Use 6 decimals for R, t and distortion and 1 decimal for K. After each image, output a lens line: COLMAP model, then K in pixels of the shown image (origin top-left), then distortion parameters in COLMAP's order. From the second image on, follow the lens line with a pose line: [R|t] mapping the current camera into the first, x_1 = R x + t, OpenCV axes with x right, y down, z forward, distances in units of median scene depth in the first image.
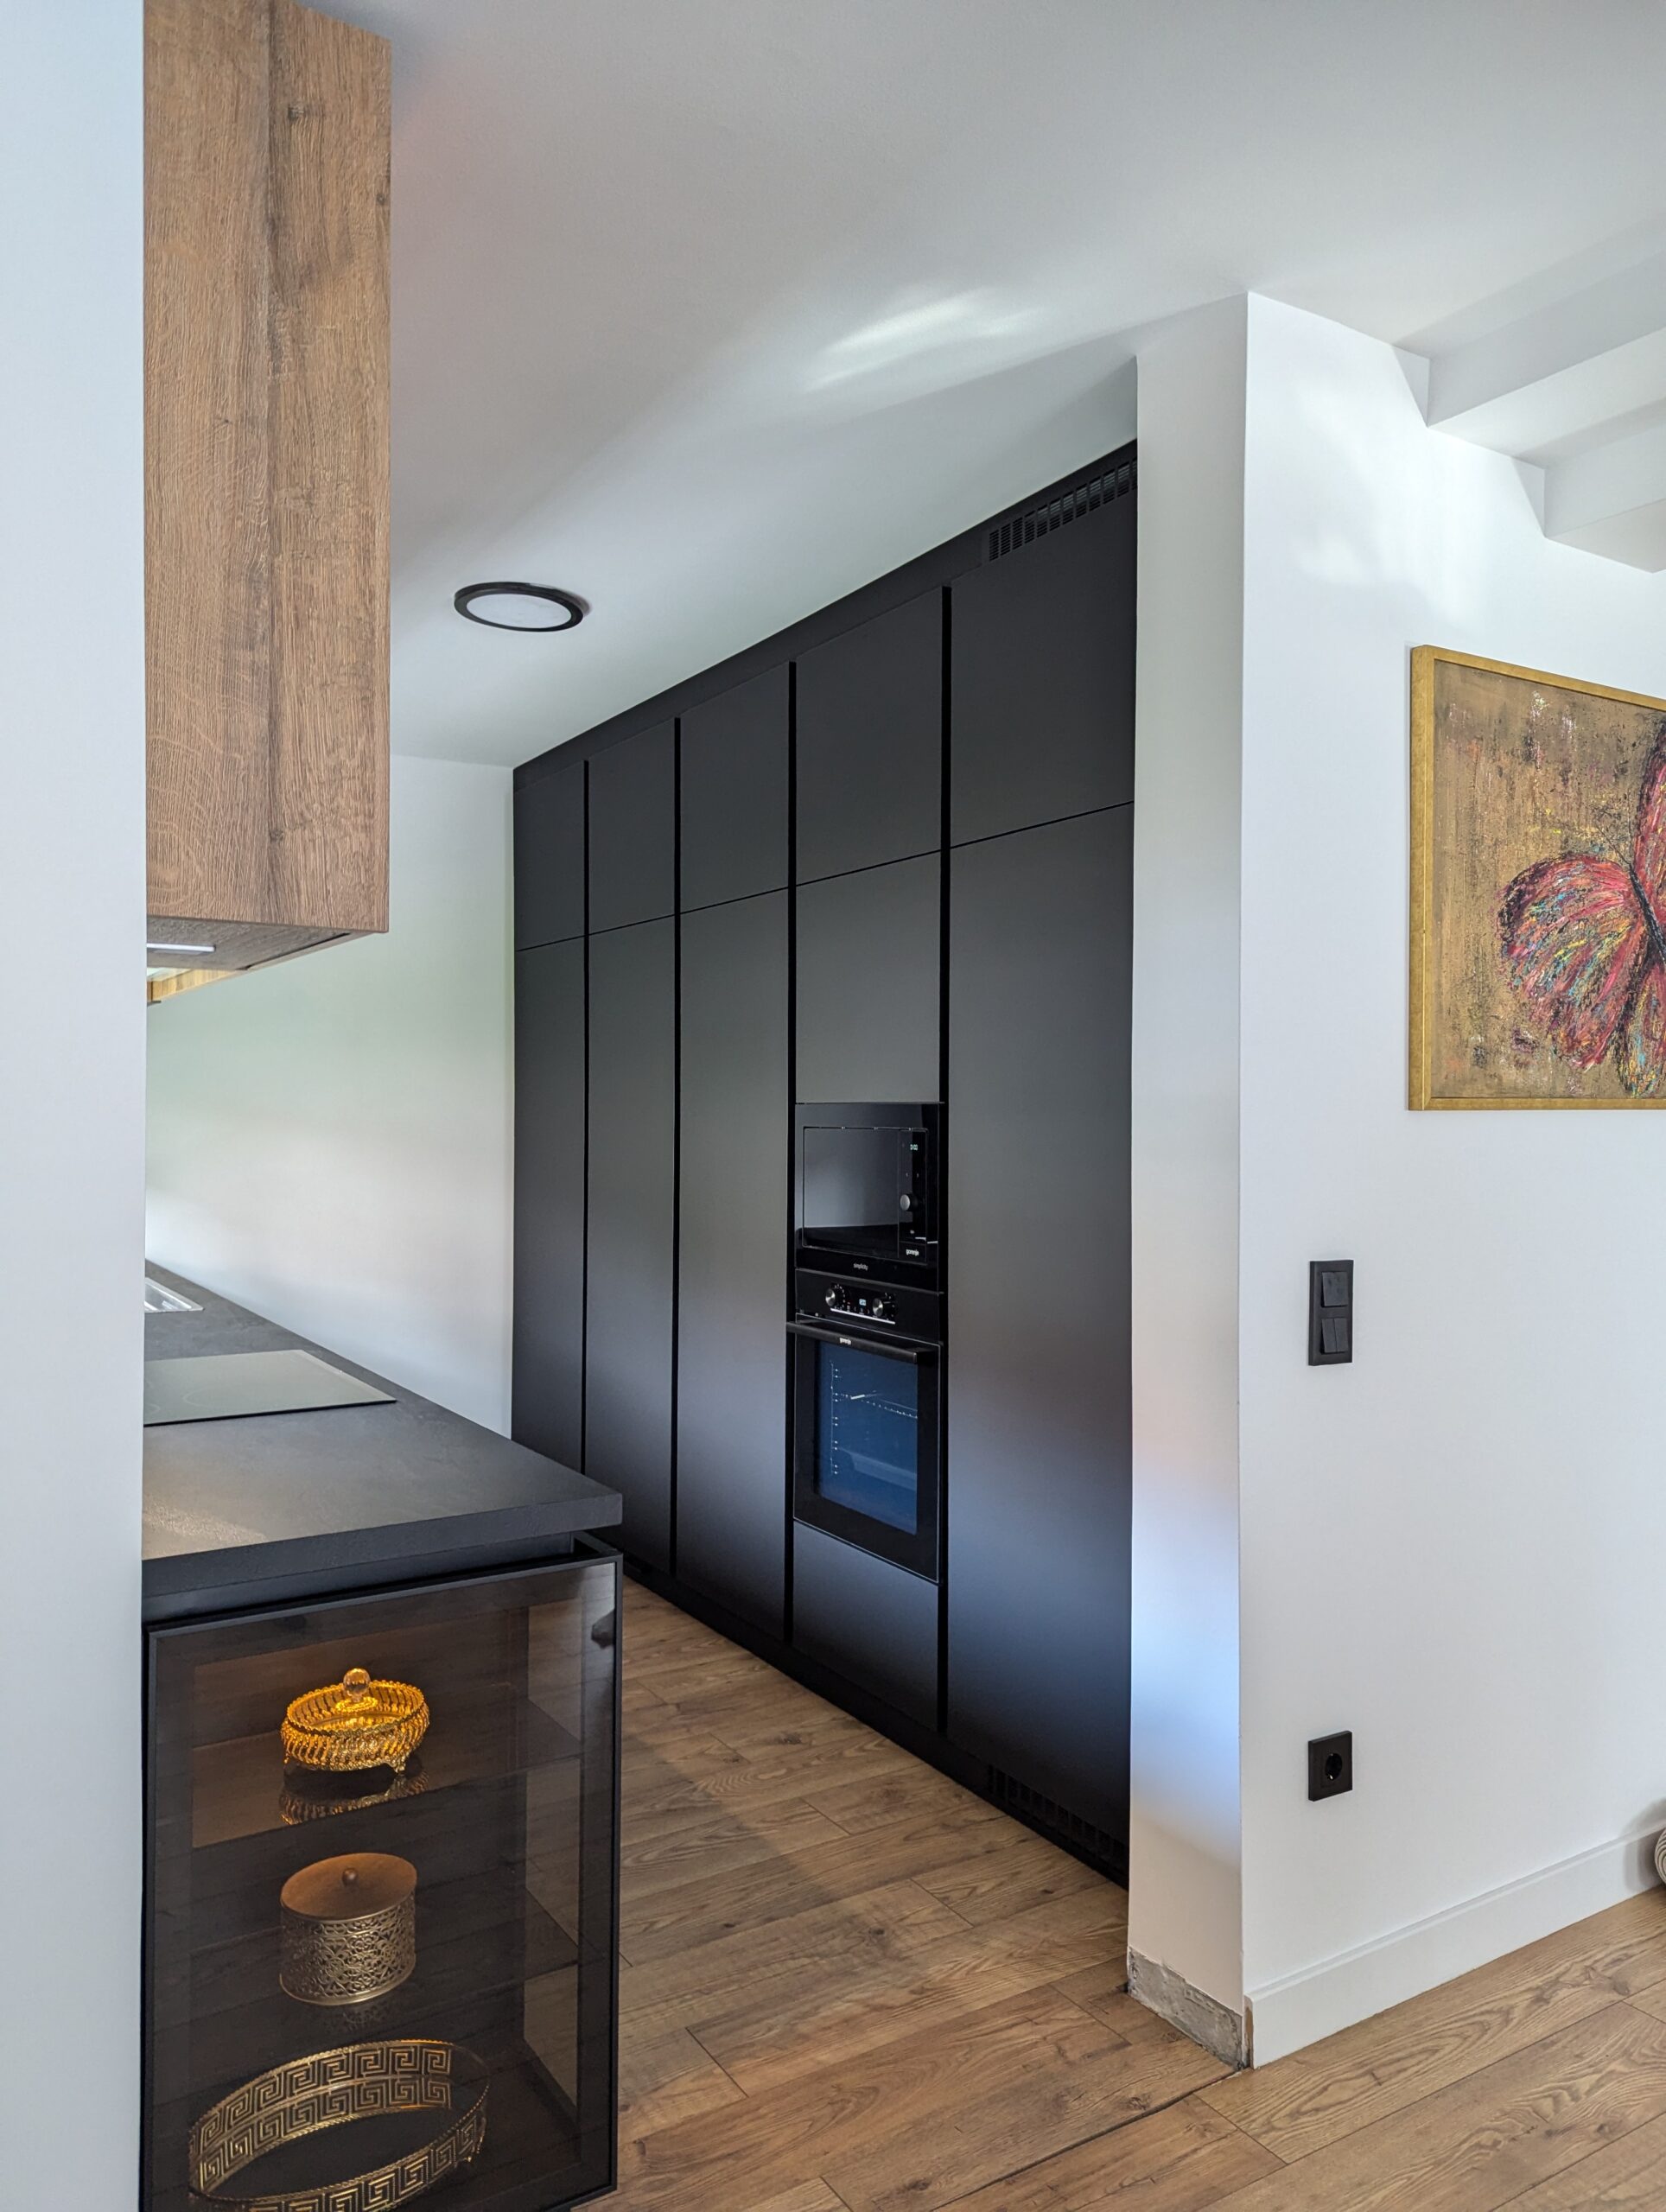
lens RADIAL K [[1565.4, 0, 839.5], [0, 1565.4, 1117.8], [0, 0, 1]] dist [0.031287, -0.026313]
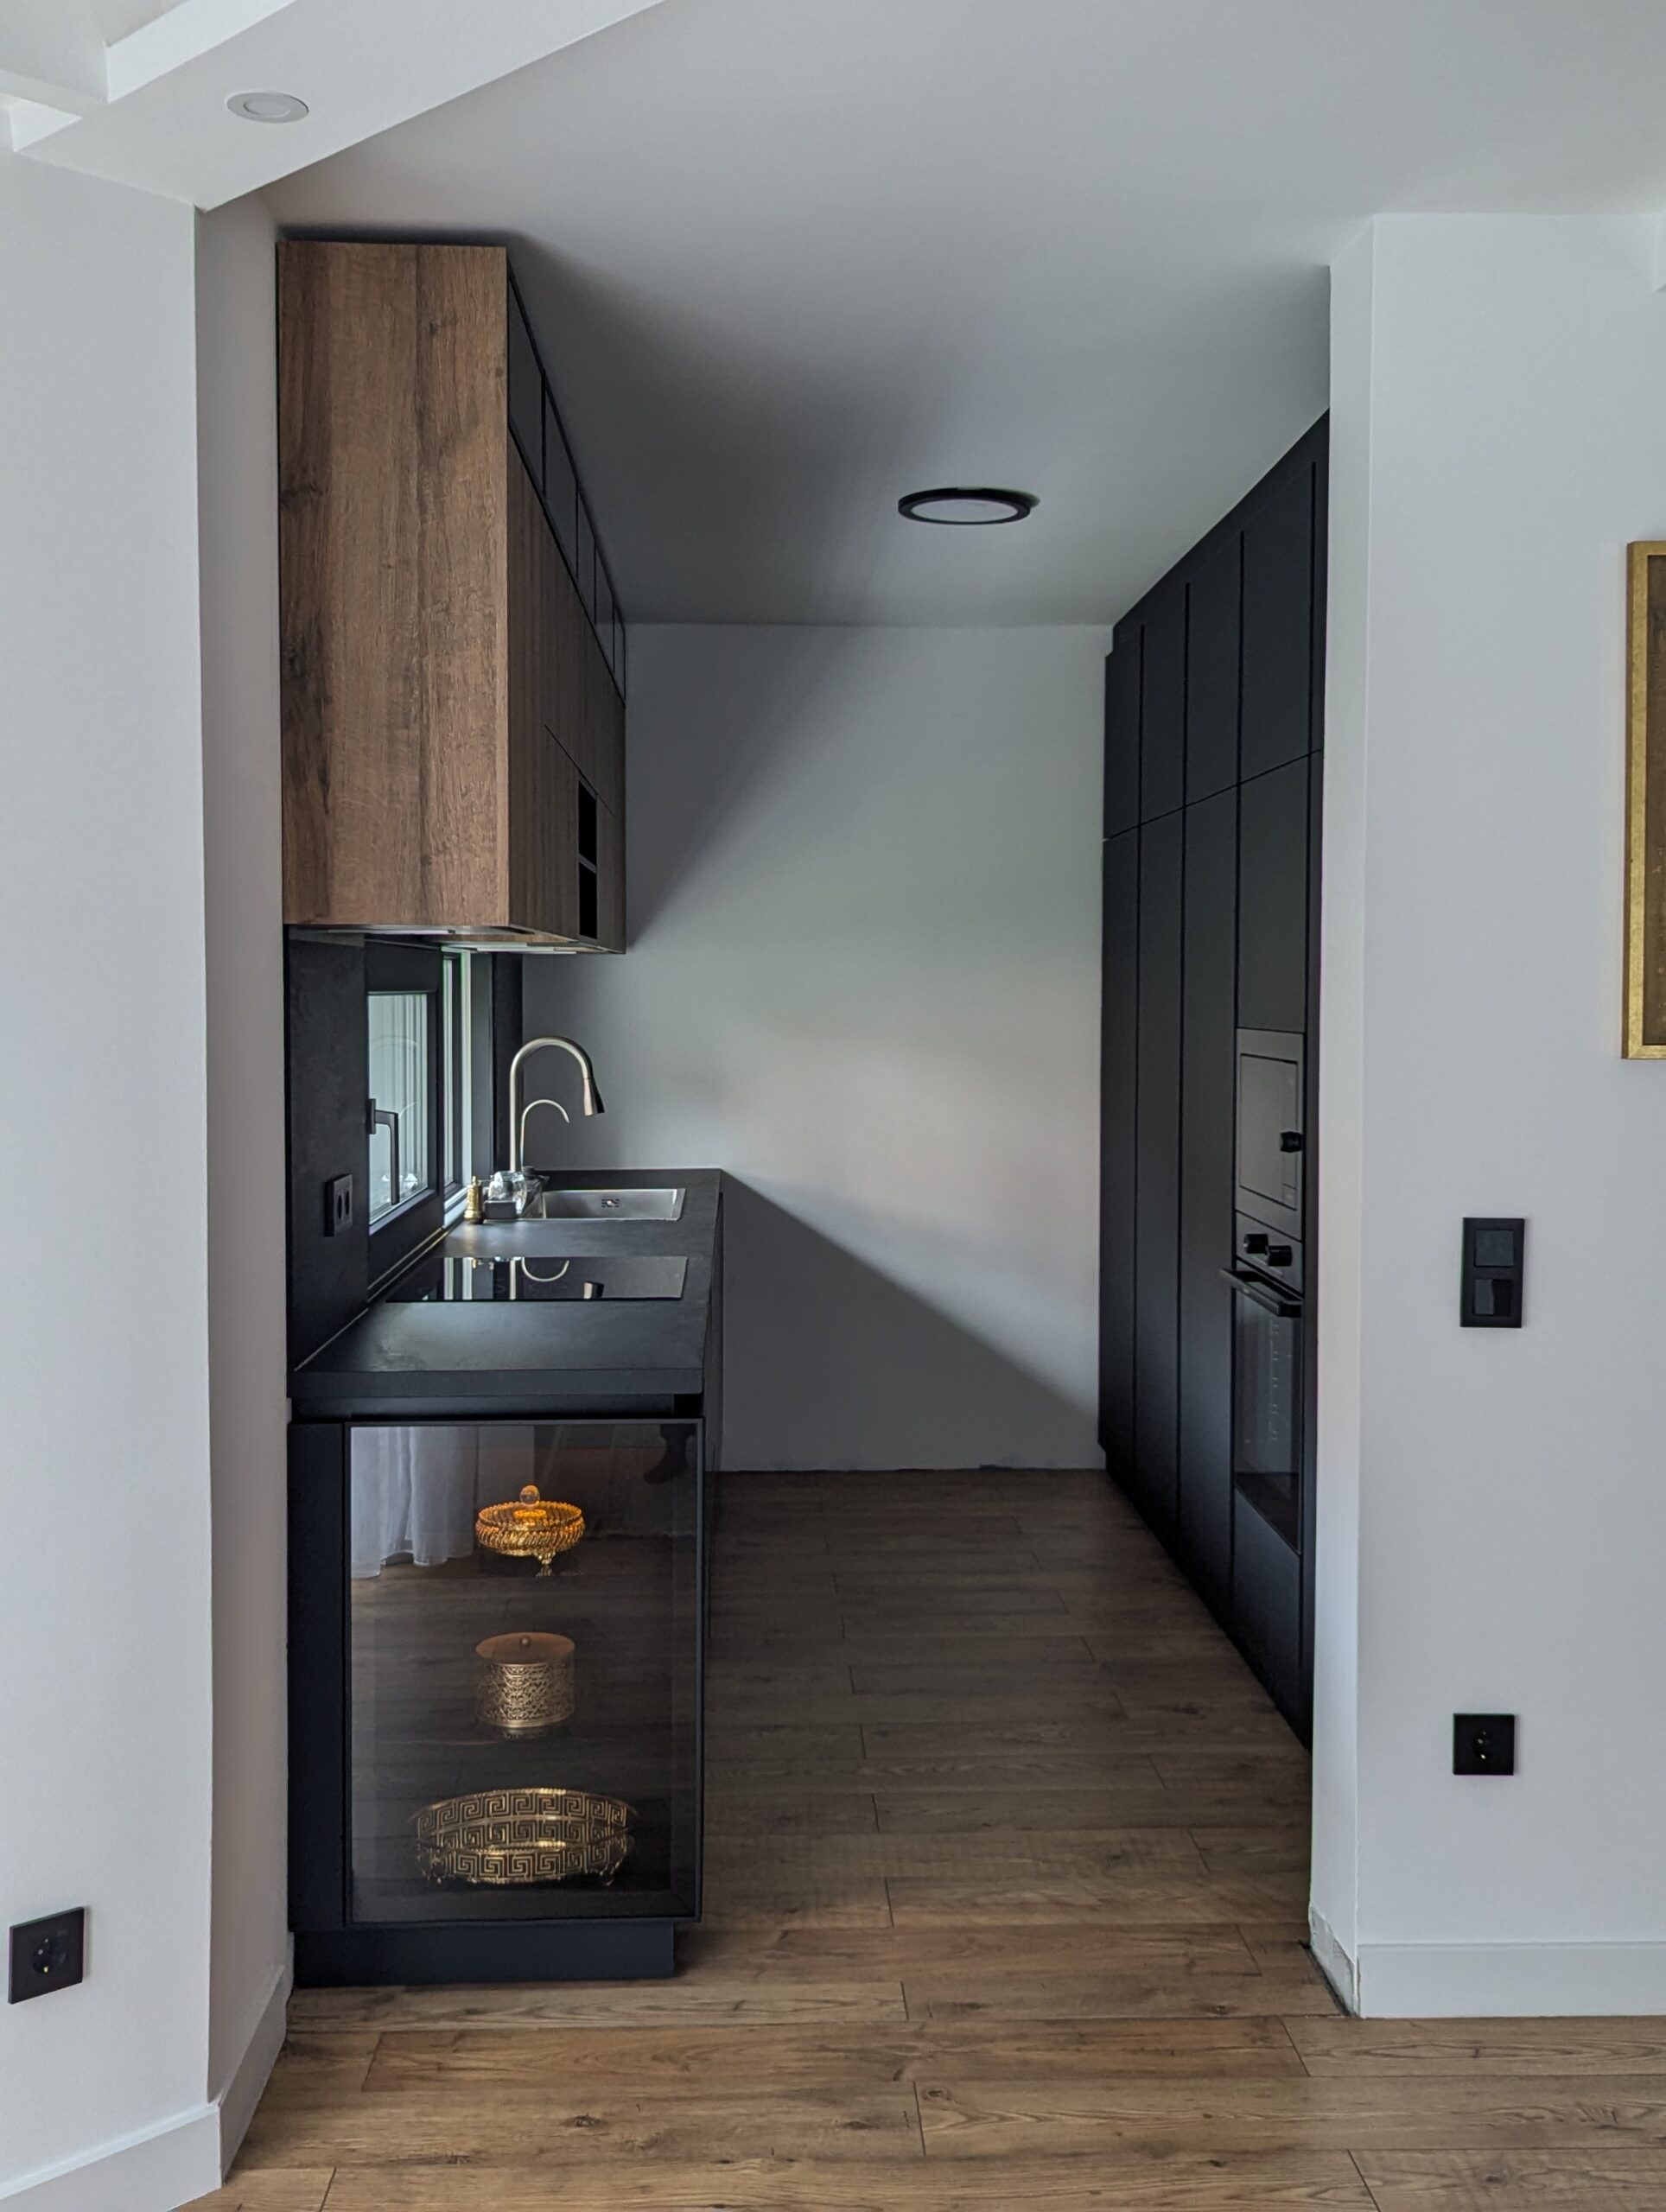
lens RADIAL K [[2248.2, 0, 833.5], [0, 2248.2, 1086.8], [0, 0, 1]] dist [0.018939, 0.000000]
pose [[0.866342, 0.020087, -0.499048, 0.907966], [0.000122, 0.999182, 0.040428, -0.059819], [0.499452, -0.035085, 0.865631, -0.516036]]
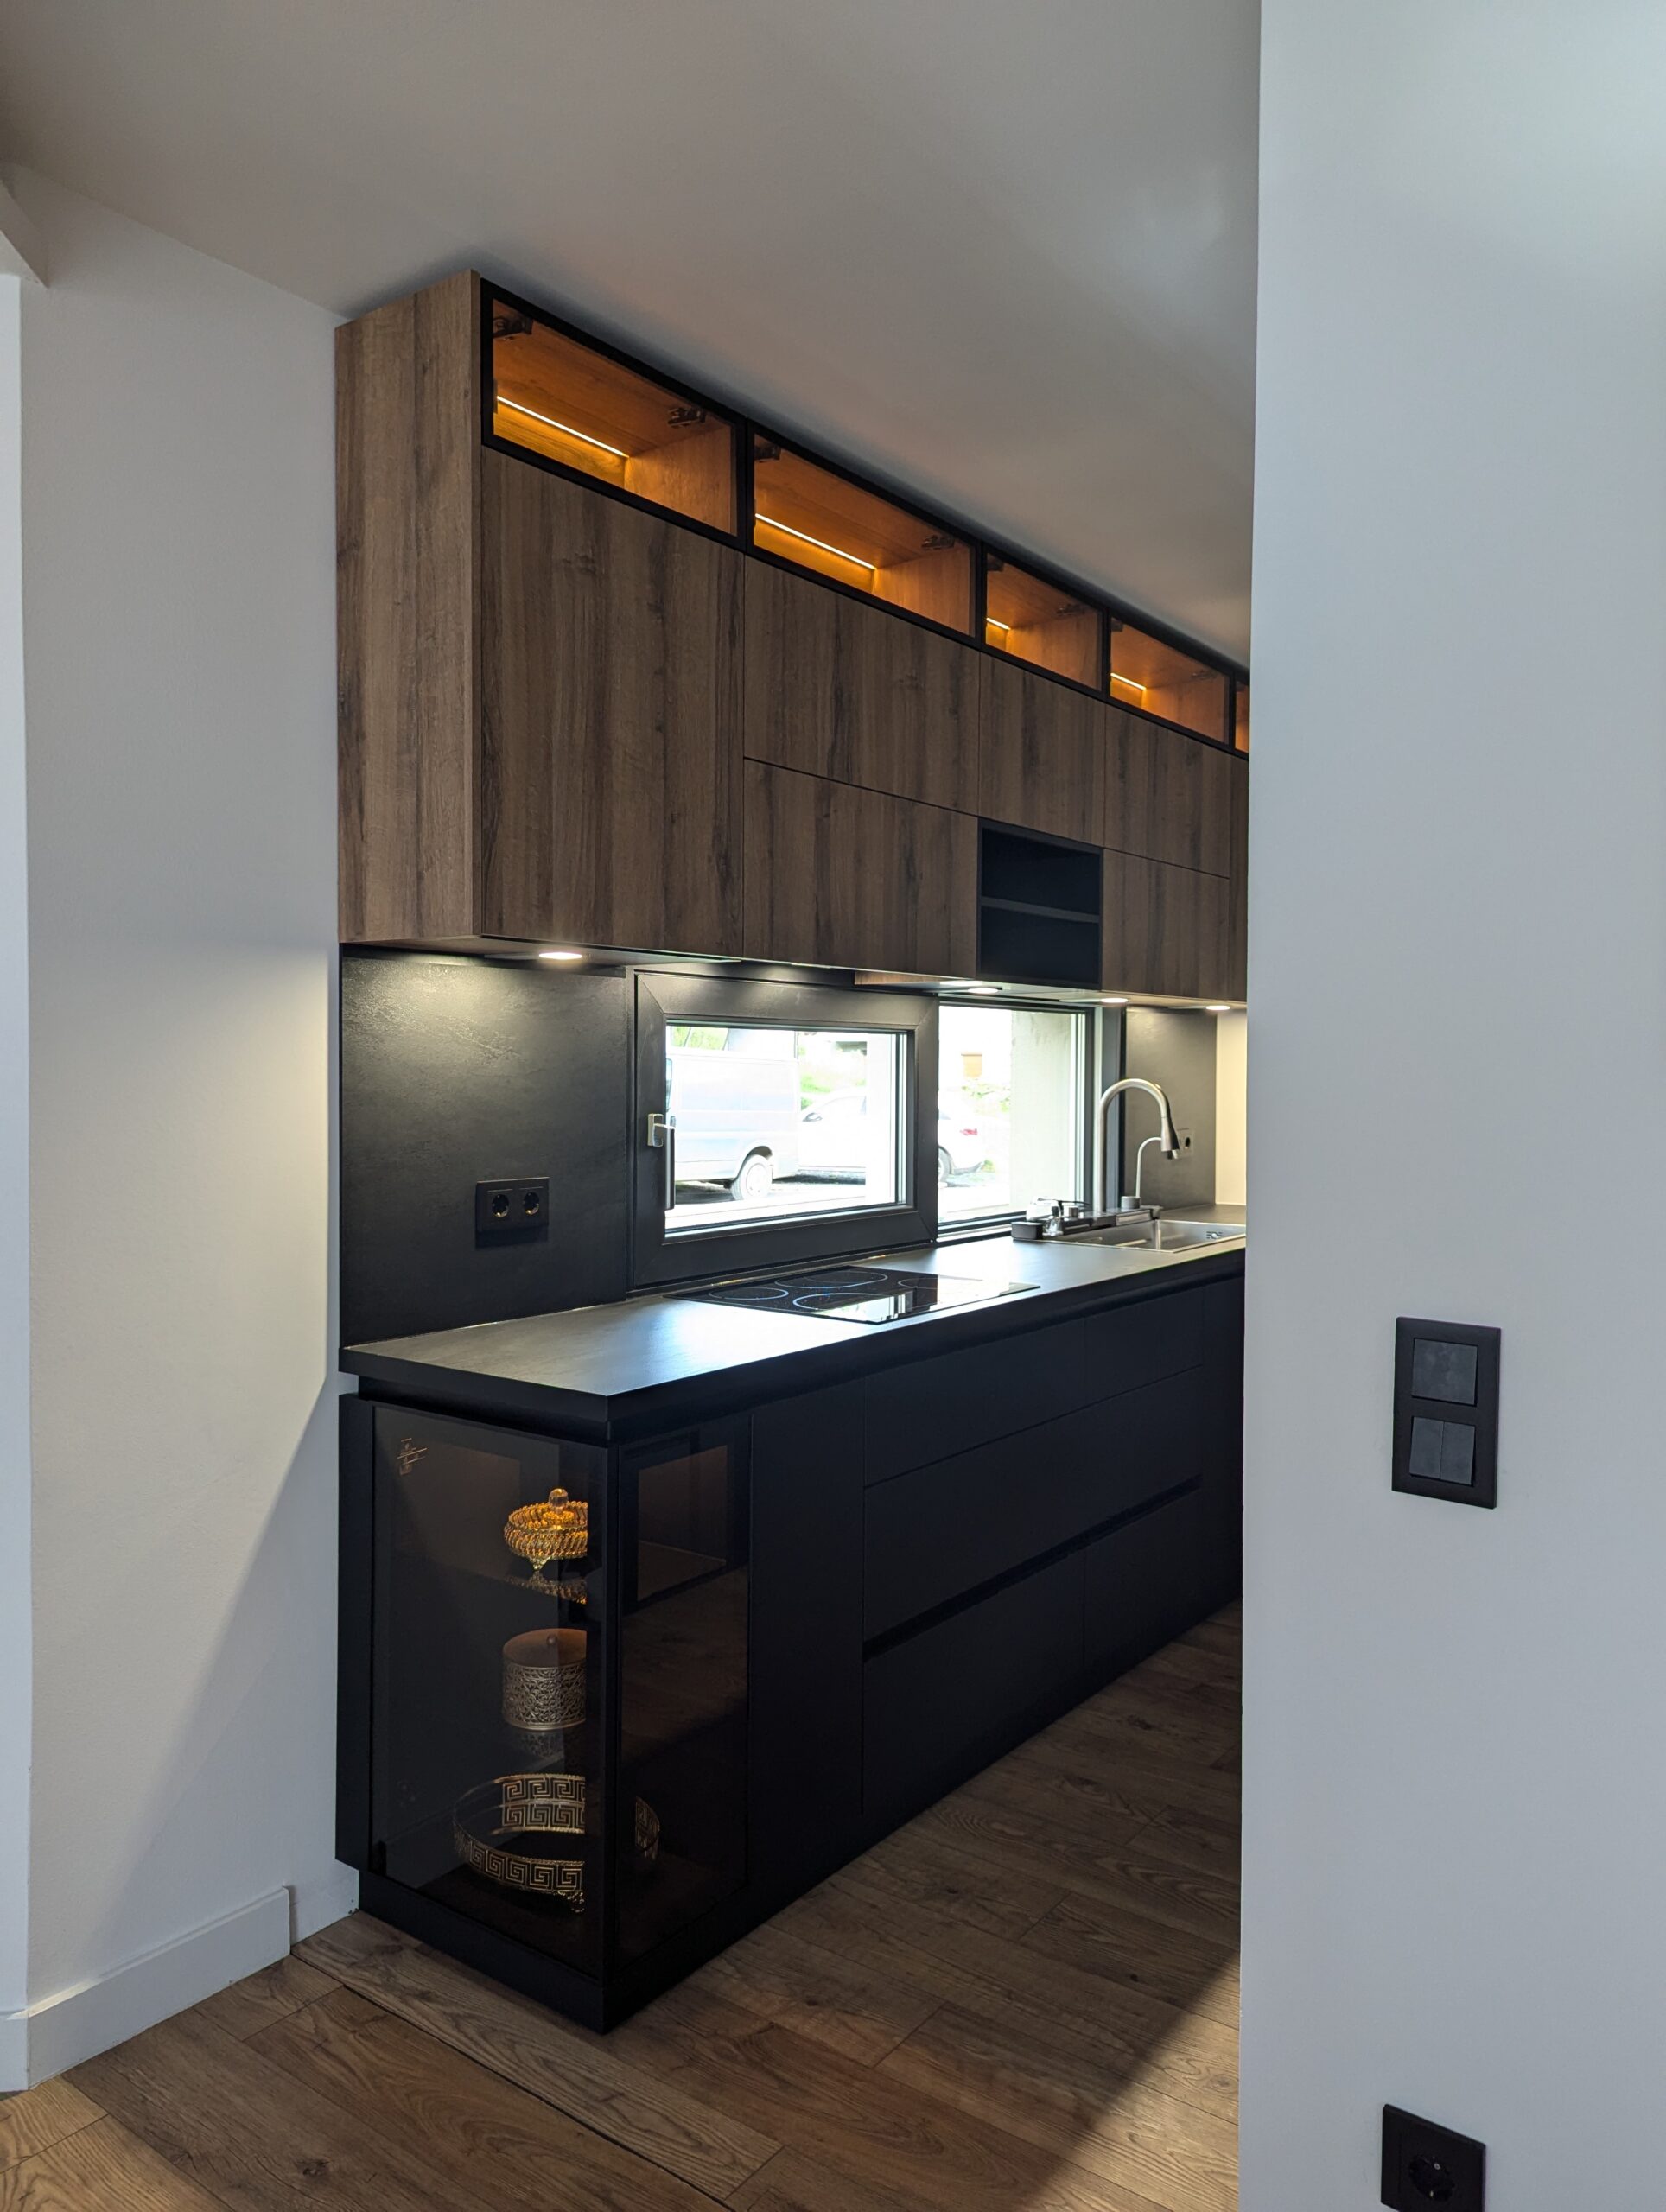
lens RADIAL K [[1565.4, 0, 830.5], [0, 1565.4, 1103.7], [0, 0, 1]] dist [0.031287, -0.026313]
pose [[0.353276, 0.018663, -0.935333, 1.096555], [-0.006893, 0.999826, 0.017346, 0.001515], [0.935494, 0.000319, 0.353343, 0.816155]]
